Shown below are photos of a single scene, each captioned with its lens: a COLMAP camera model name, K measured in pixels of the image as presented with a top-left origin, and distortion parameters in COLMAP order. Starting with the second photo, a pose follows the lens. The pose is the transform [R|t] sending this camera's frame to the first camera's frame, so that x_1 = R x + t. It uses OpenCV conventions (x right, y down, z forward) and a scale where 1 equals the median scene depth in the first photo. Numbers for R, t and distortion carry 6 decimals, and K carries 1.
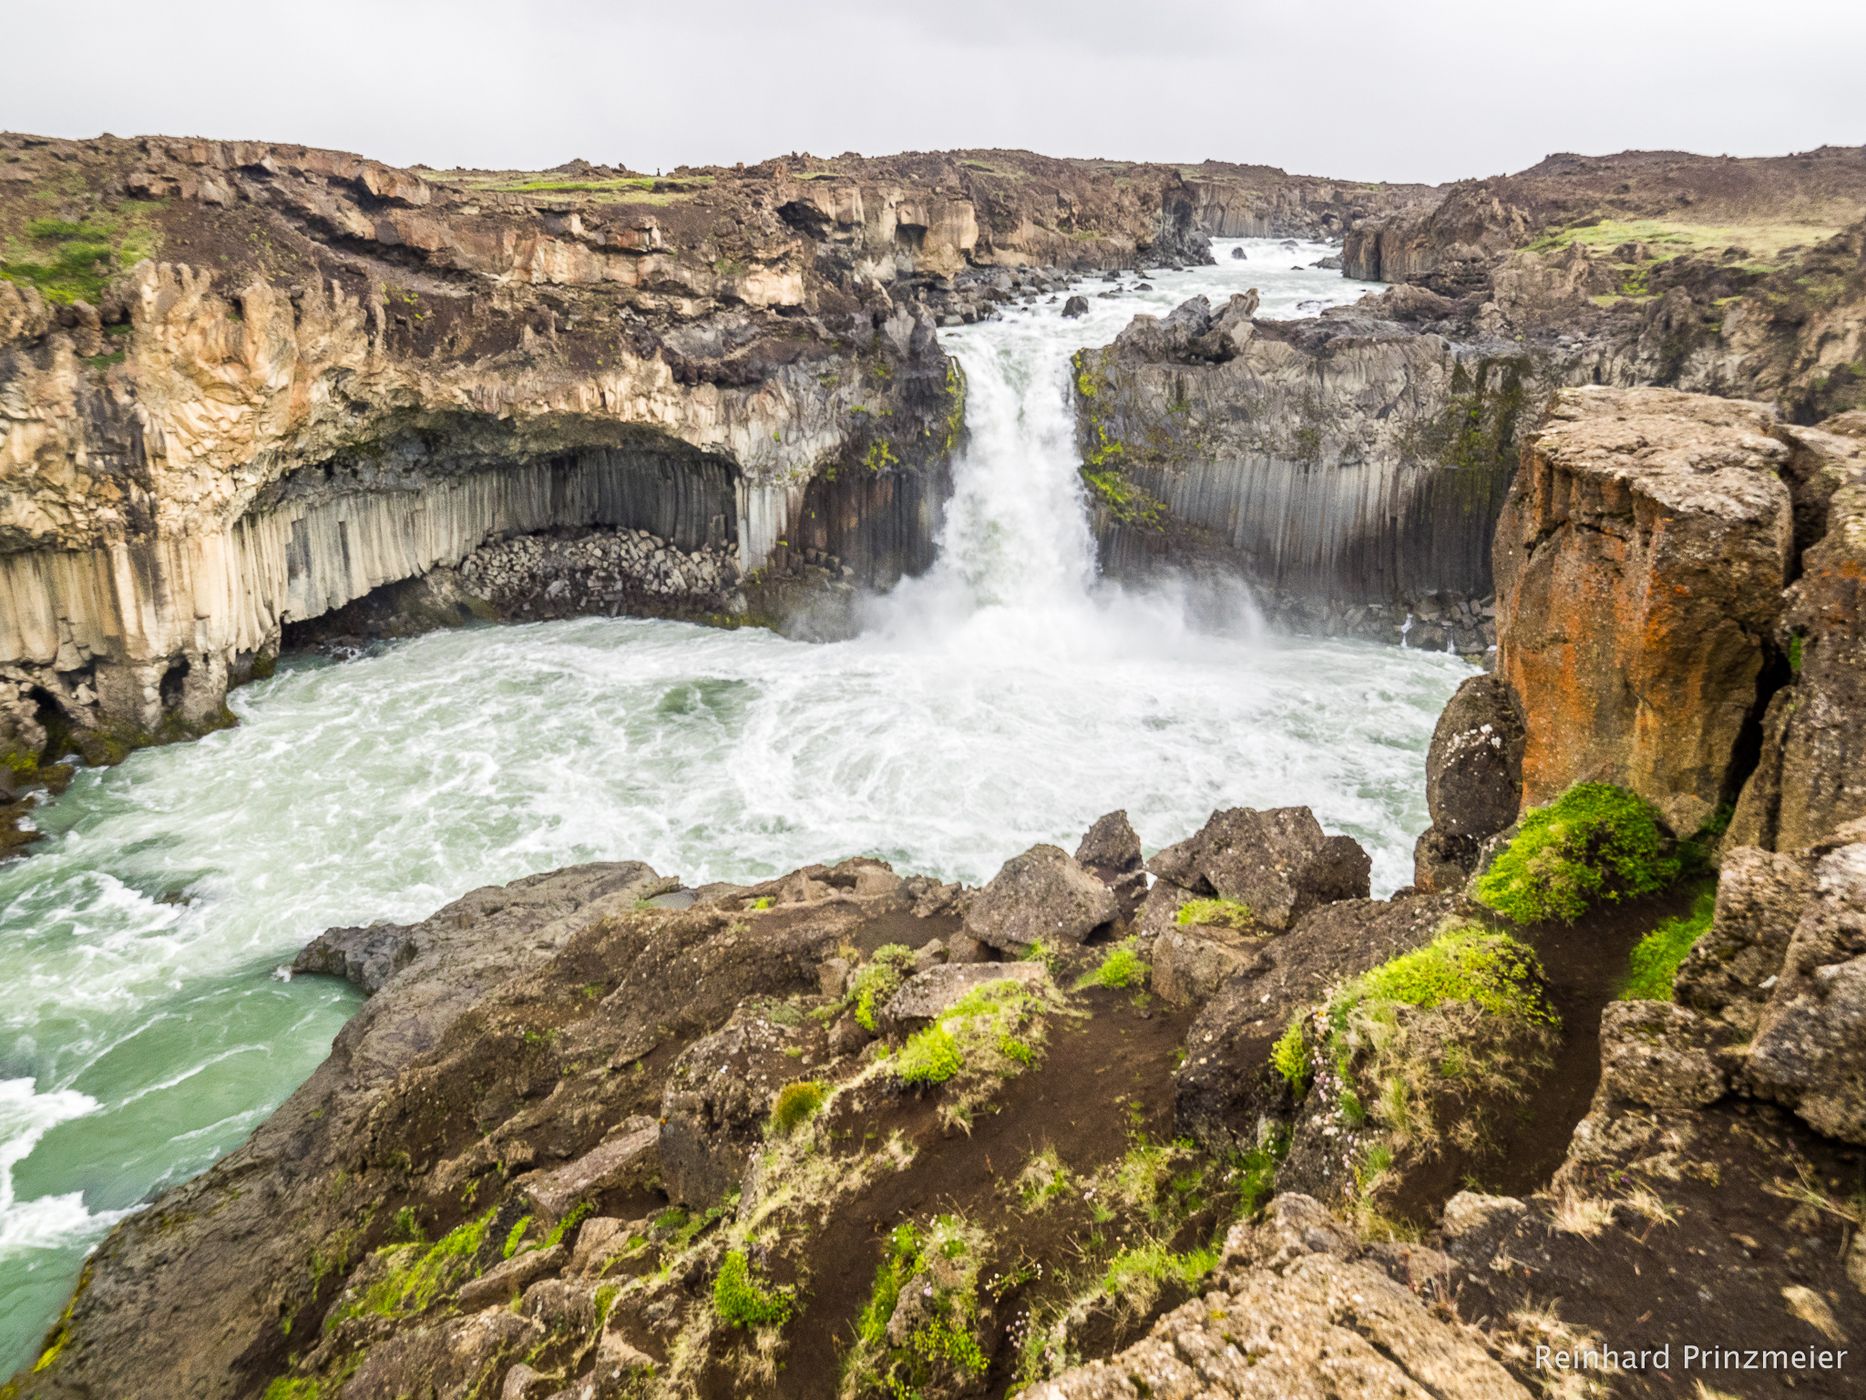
lens RADIAL K [[1255.8, 0, 910.6], [0, 1255.8, 584.0], [0, 0, 1]] dist [0.003753, -0.001182]
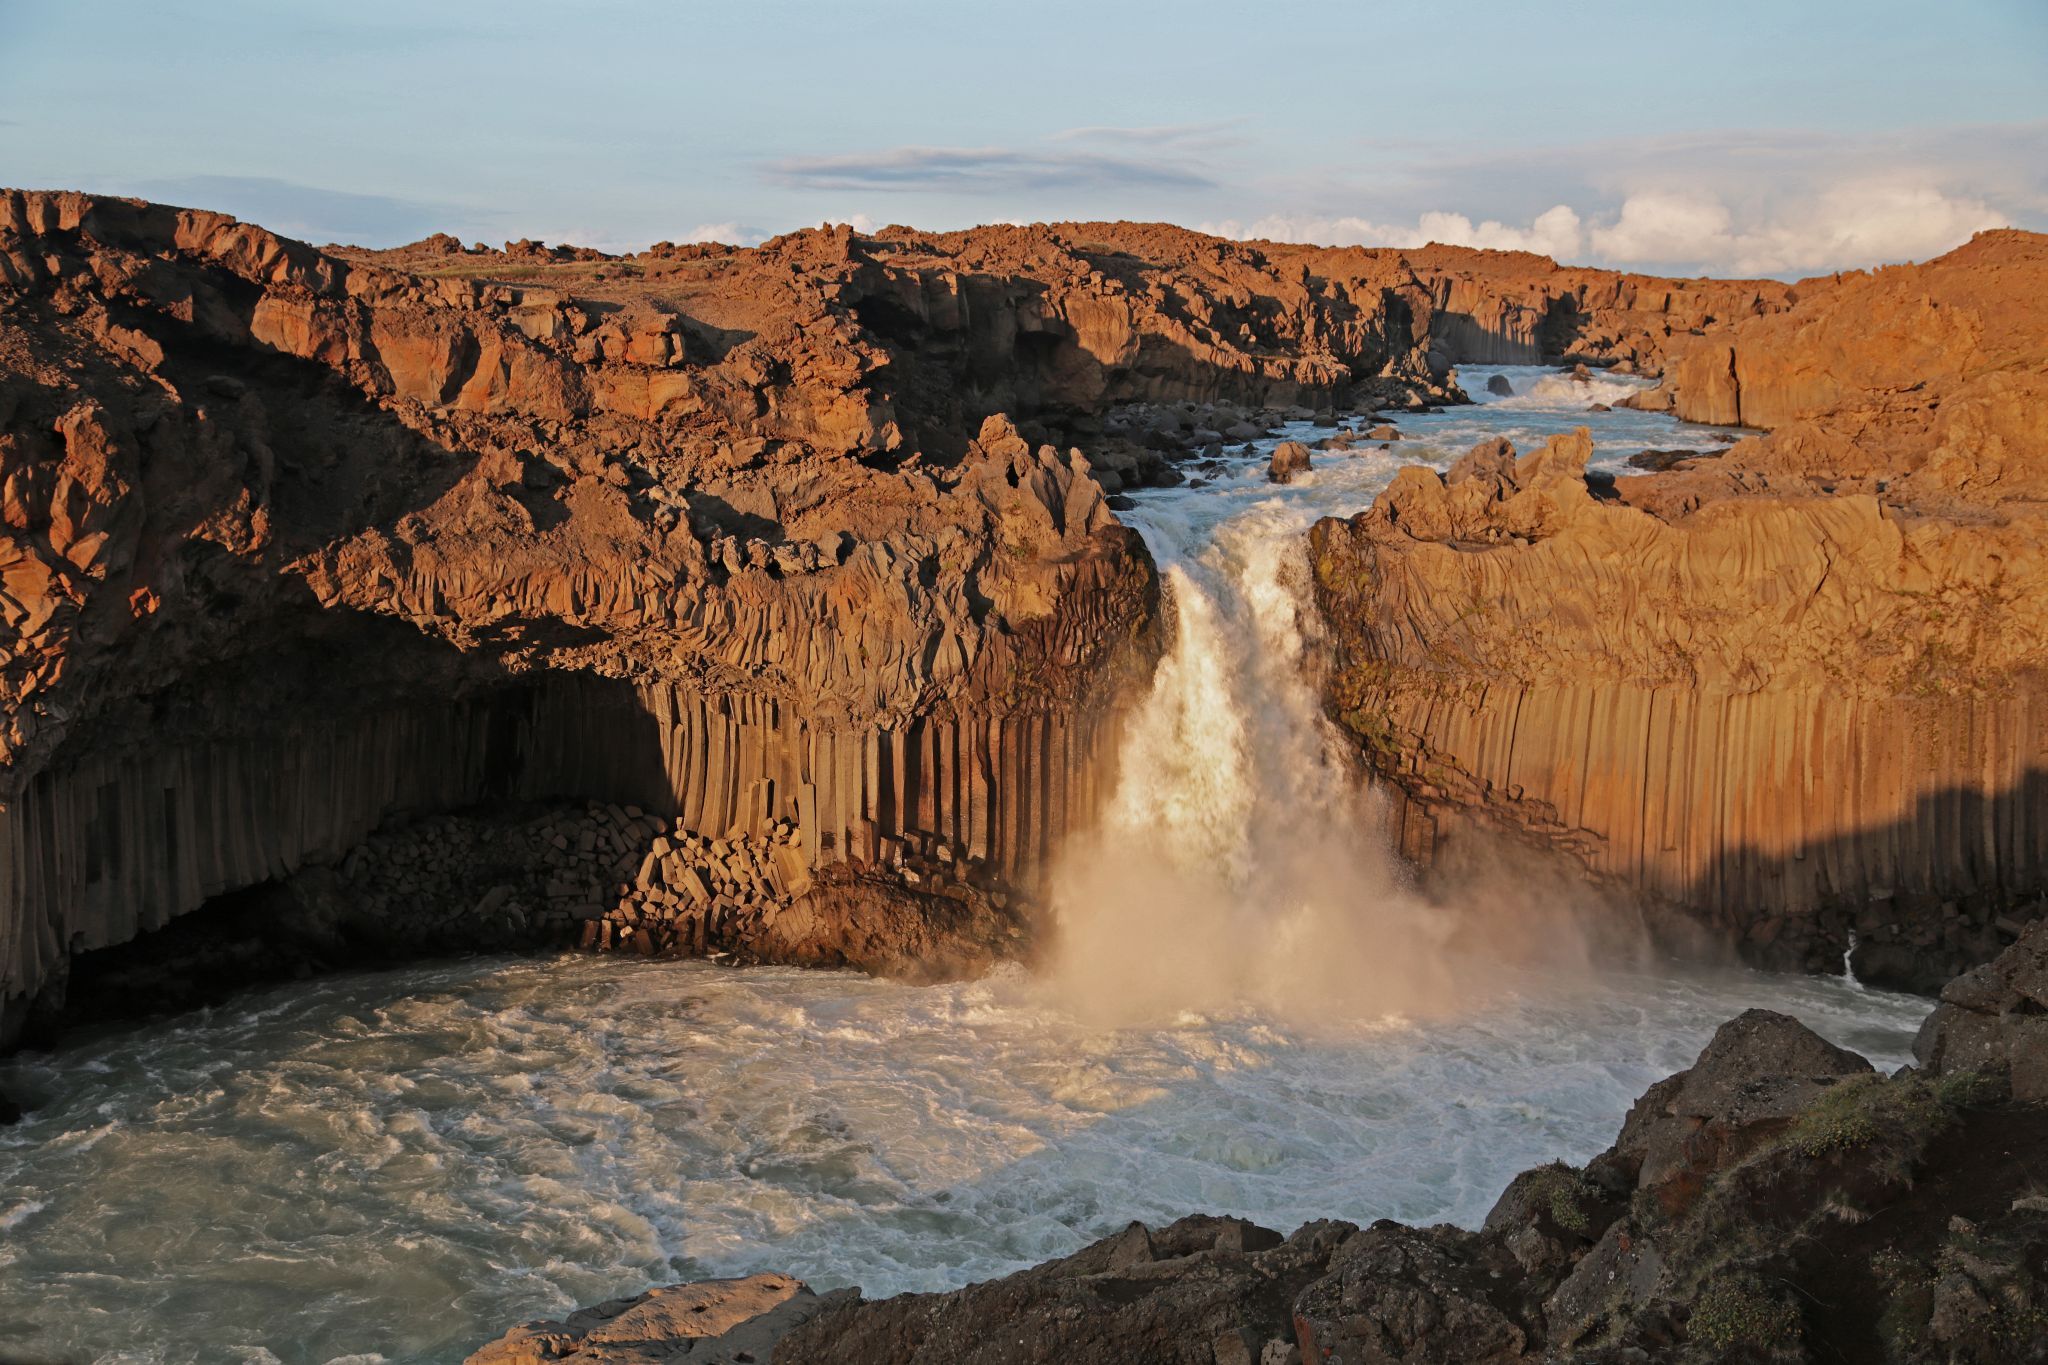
lens RADIAL K [[2101.2, 0, 1020.8], [0, 2101.2, 721.2], [0, 0, 1]] dist [0.005402, 0.121316]
pose [[0.998991, -0.005899, 0.044516, -0.074250], [0.010442, 0.994674, -0.102537, 0.027224], [-0.043674, 0.102898, 0.993733, -0.058201]]
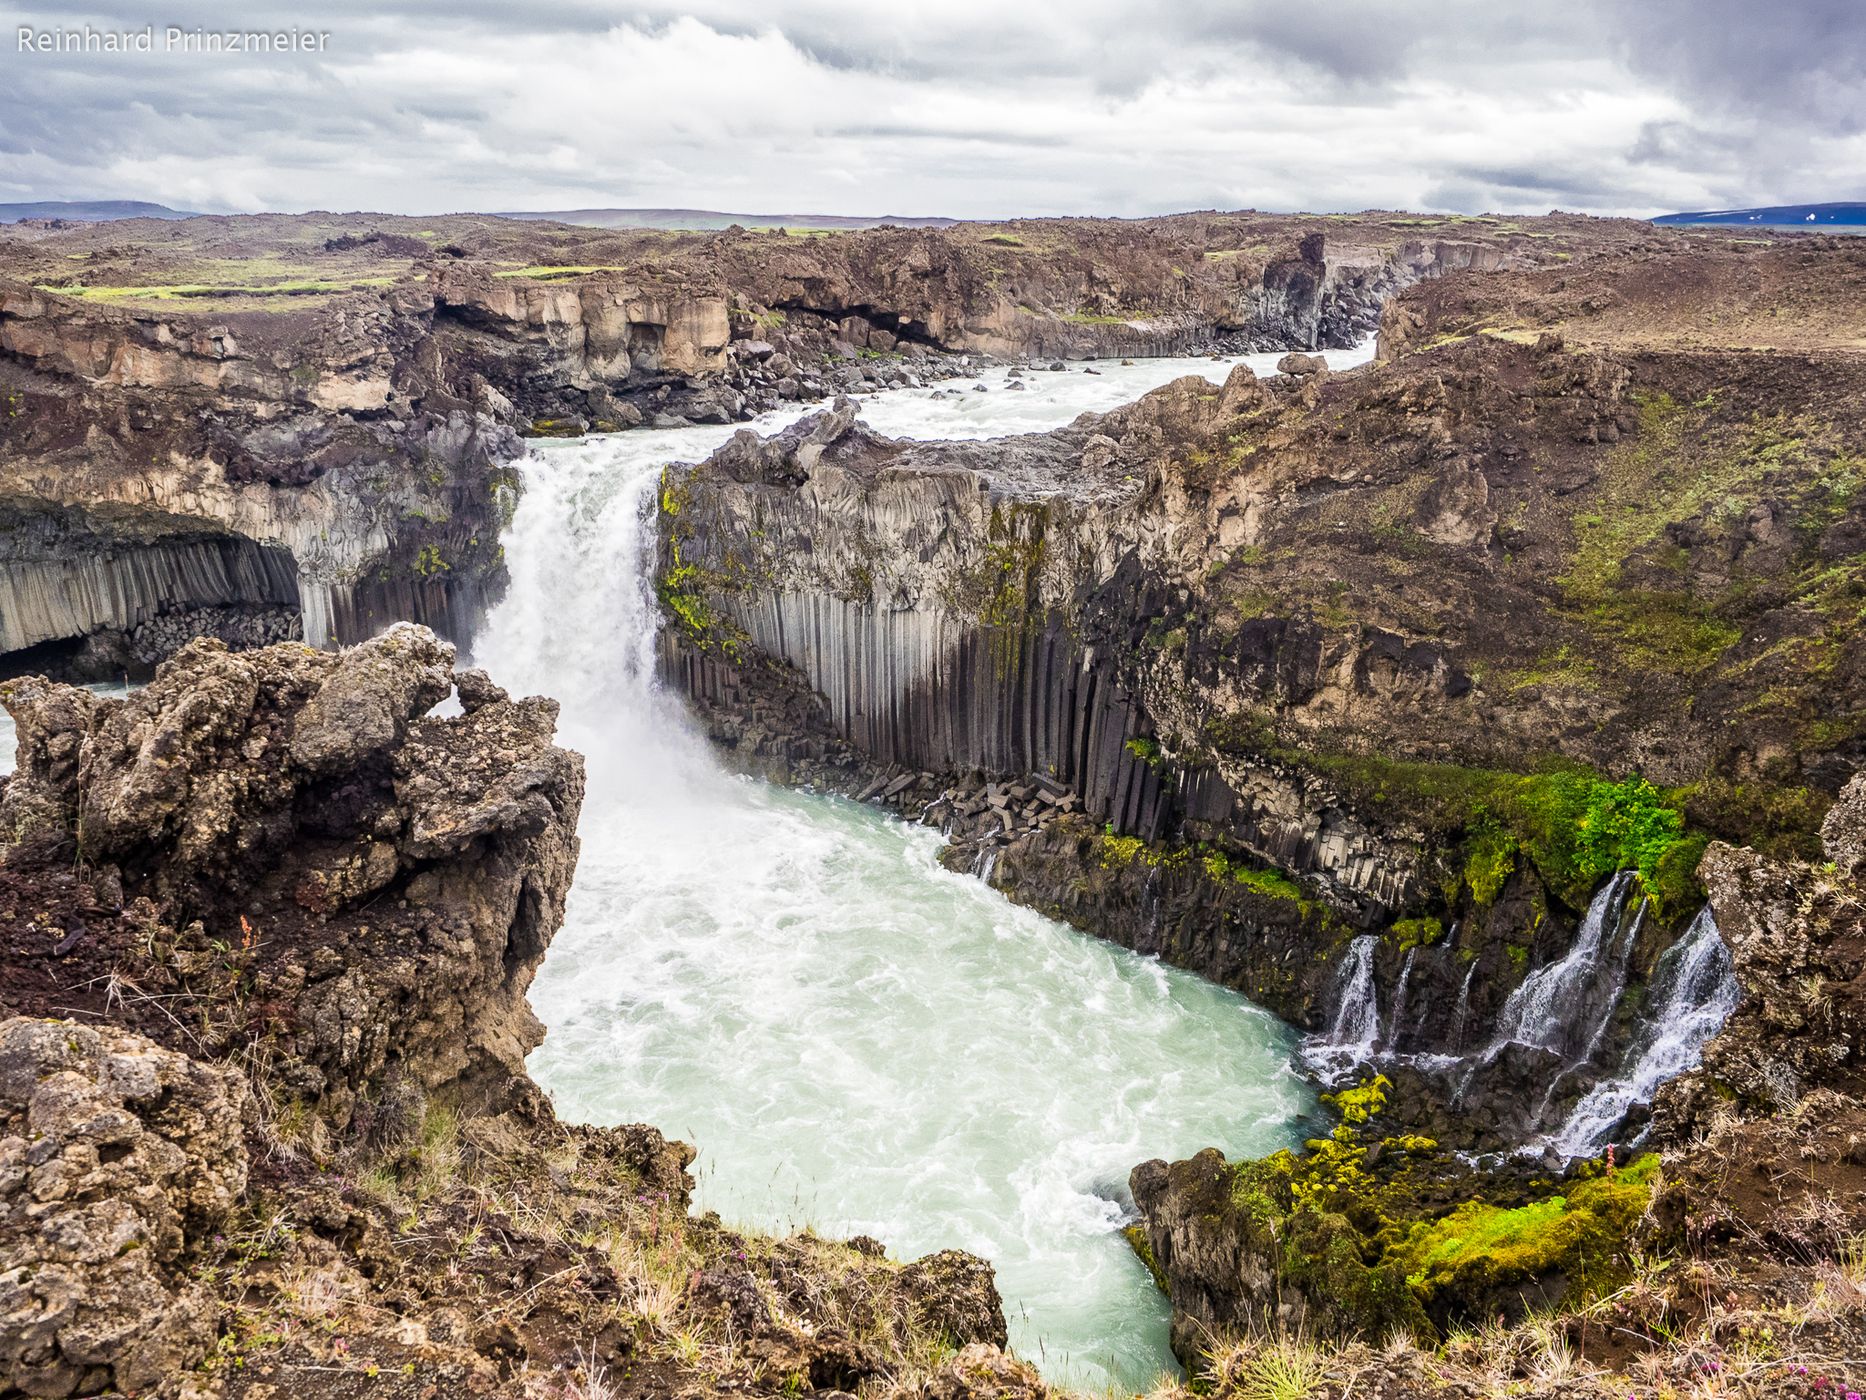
lens RADIAL K [[1389.1, 0, 917.9], [0, 1389.1, 607.0], [0, 0, 1]] dist [-0.023171, 0.013229]
pose [[0.933359, 0.088814, -0.347783, 0.754577], [-0.101372, 0.994685, -0.018041, -0.088229], [0.344332, 0.052094, 0.937402, 0.099658]]
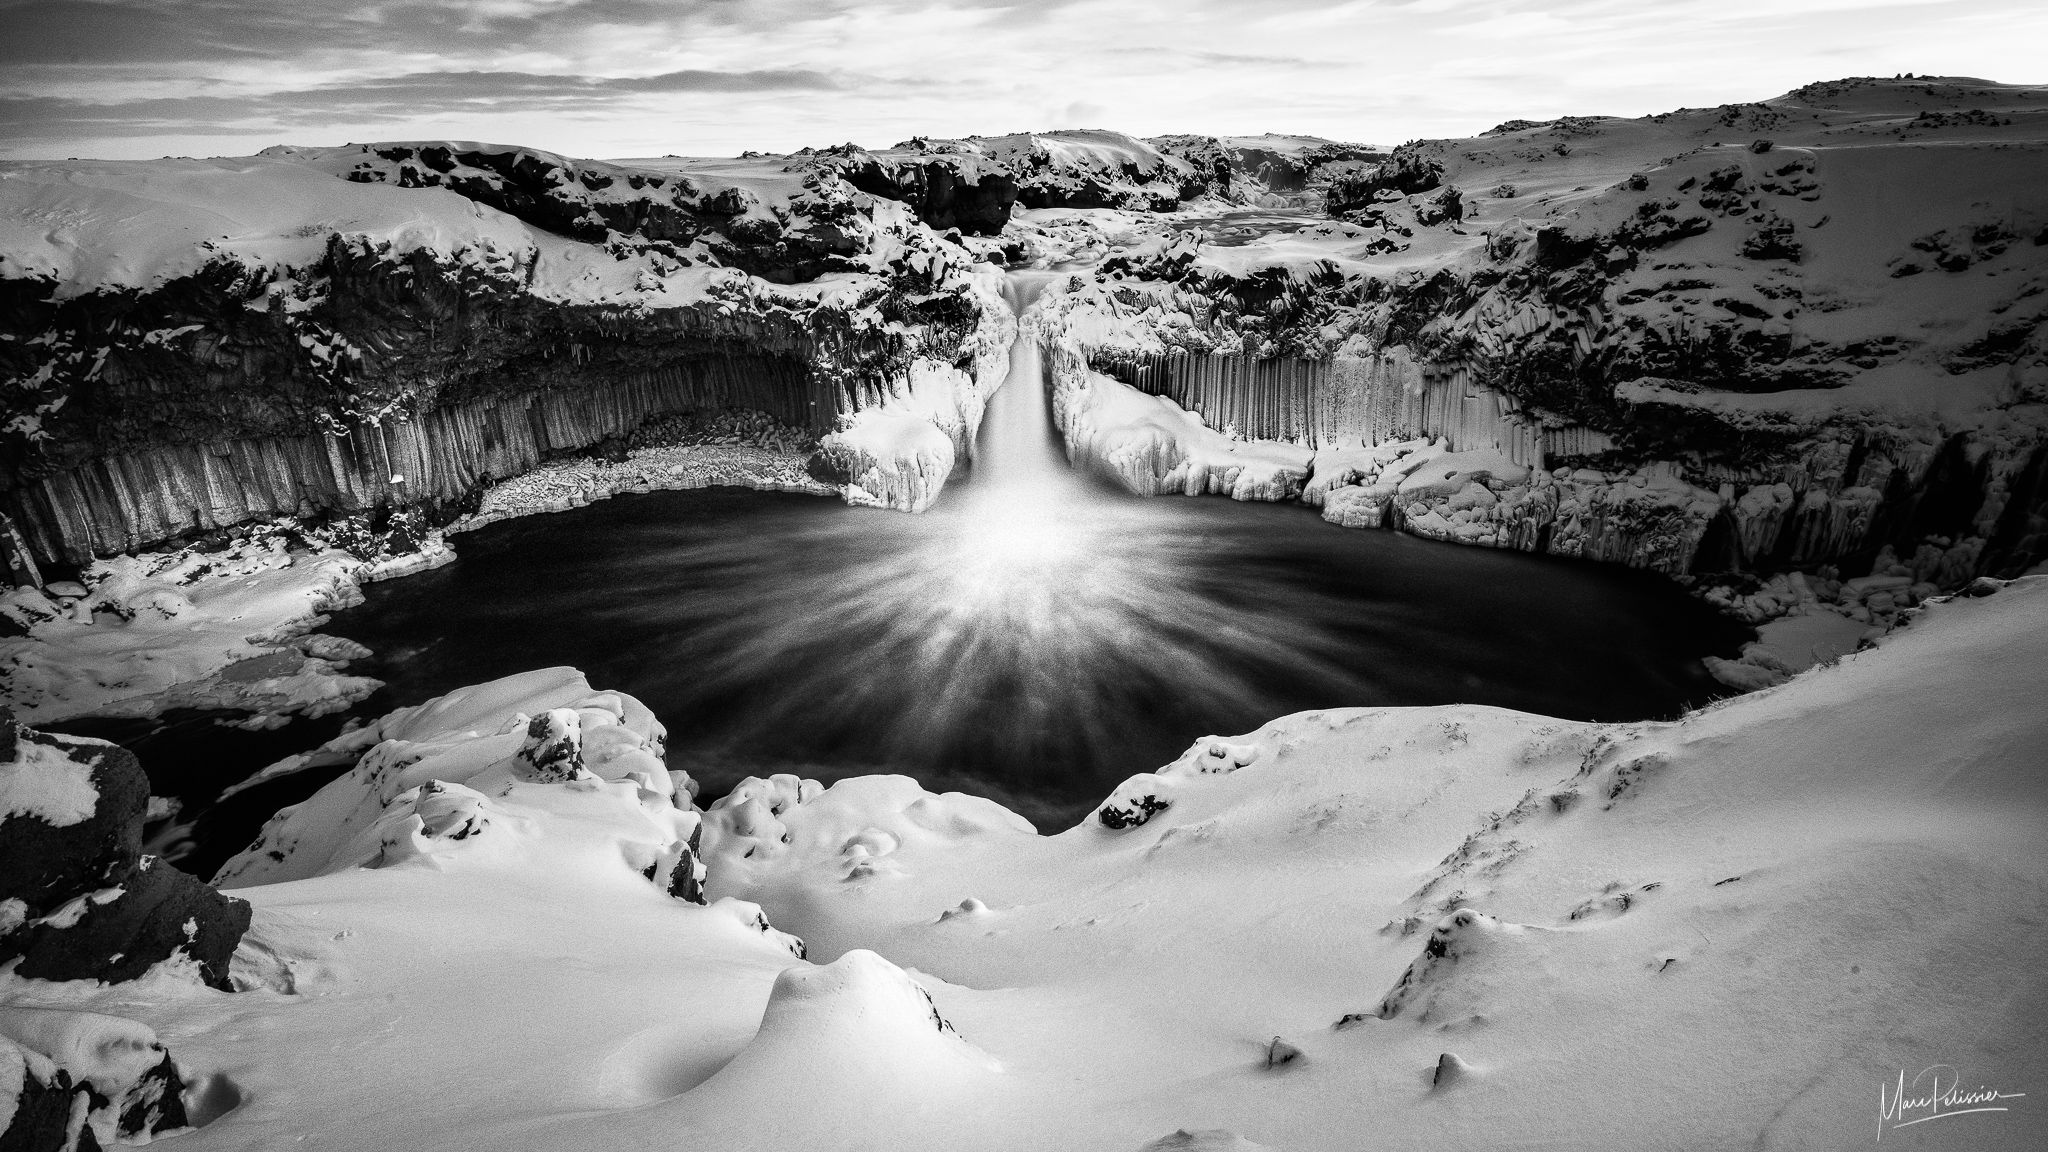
lens RADIAL K [[853.2, 0, 1020.4], [0, 853.2, 454.7], [0, 0, 1]] dist [-0.013228, -0.005713]
pose [[0.996042, -0.003332, -0.088816, 0.182617], [0.005579, 0.999671, 0.025054, -0.018209], [0.088703, -0.025450, 0.995733, 0.082035]]
